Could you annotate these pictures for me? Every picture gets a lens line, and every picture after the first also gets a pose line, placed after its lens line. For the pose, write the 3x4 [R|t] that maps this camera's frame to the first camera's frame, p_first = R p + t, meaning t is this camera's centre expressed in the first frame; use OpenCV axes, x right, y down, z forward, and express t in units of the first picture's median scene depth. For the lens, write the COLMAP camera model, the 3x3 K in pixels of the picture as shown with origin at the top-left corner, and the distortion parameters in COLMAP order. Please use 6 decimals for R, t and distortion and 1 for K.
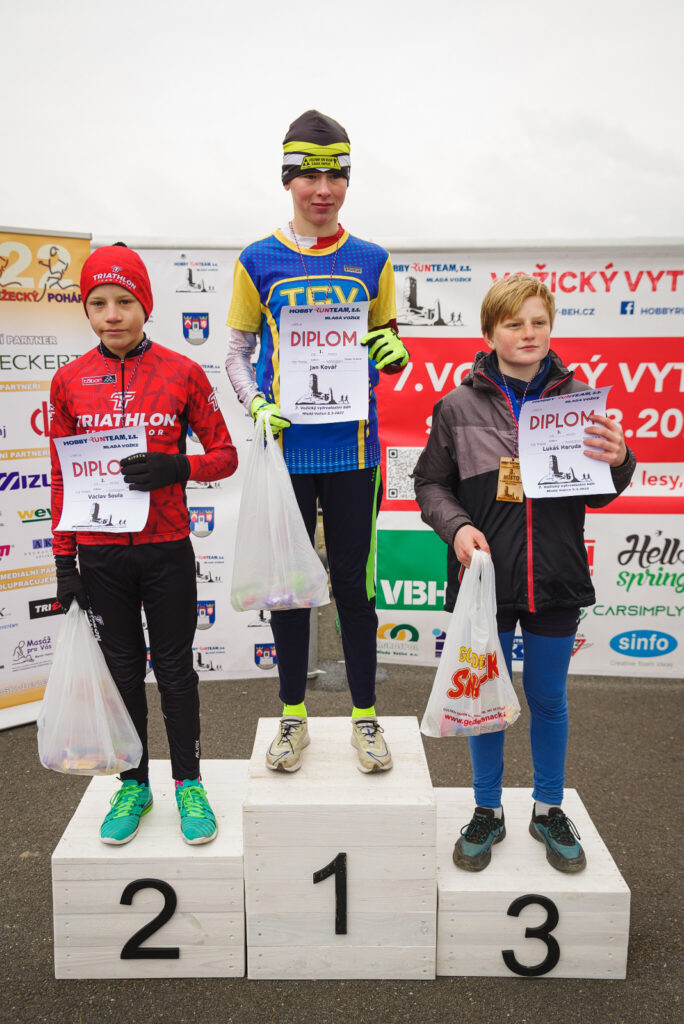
lens RADIAL K [[934.9, 0, 327.3], [0, 934.9, 516.3], [0, 0, 1]] dist [0.006007, 0.142906]
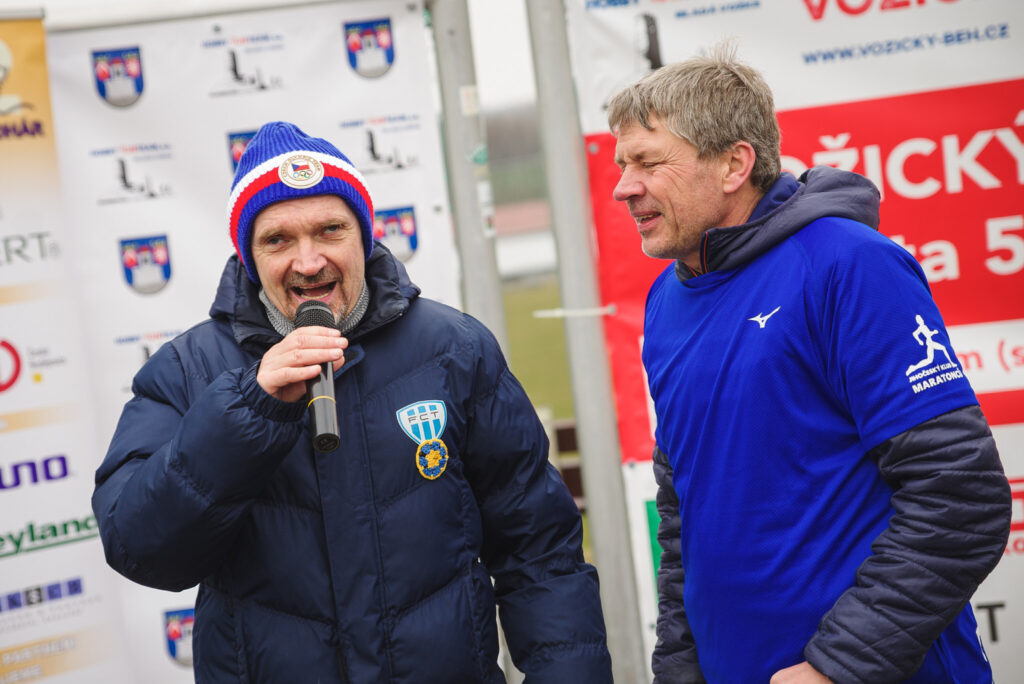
lens RADIAL K [[2245.1, 0, 455.2], [0, 2245.1, 300.9], [0, 0, 1]] dist [0.379213, 0.463082]
pose [[0.992387, -0.123093, -0.004045, -0.033372], [0.121540, 0.984116, -0.129396, 0.058703], [0.019909, 0.127919, 0.991585, -0.260123]]
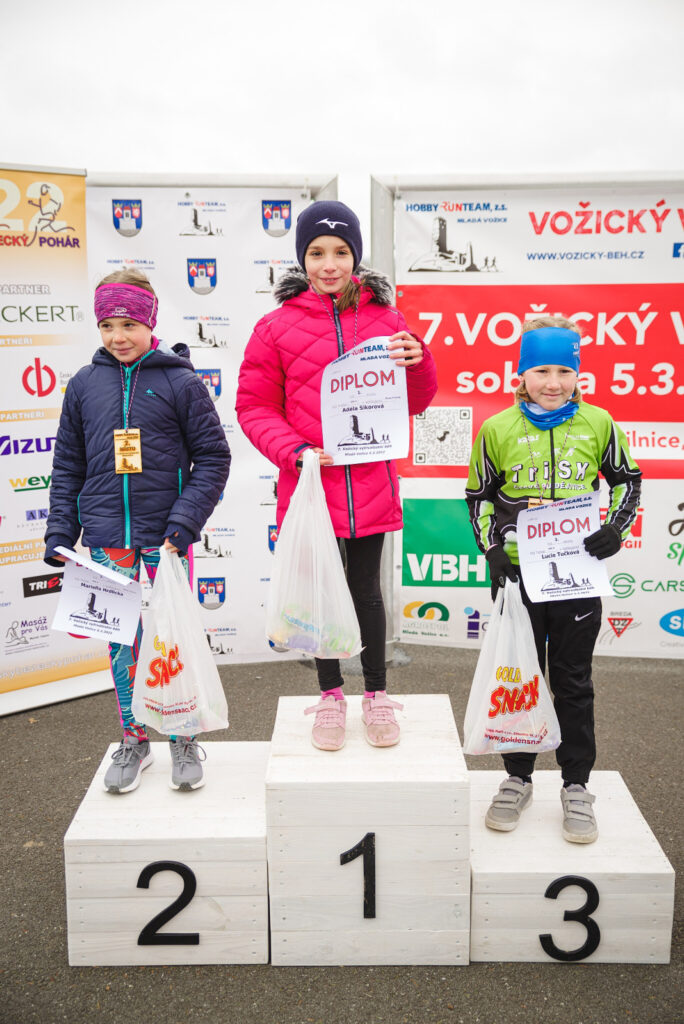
lens RADIAL K [[1068.9, 0, 342.2], [0, 1068.9, 523.7], [0, 0, 1]] dist [0.026733, 0.173486]
pose [[0.999989, -0.004715, 0.000056, -0.006765], [0.004711, 0.999544, 0.029812, 0.008258], [-0.000197, -0.029812, 0.999556, -0.043296]]
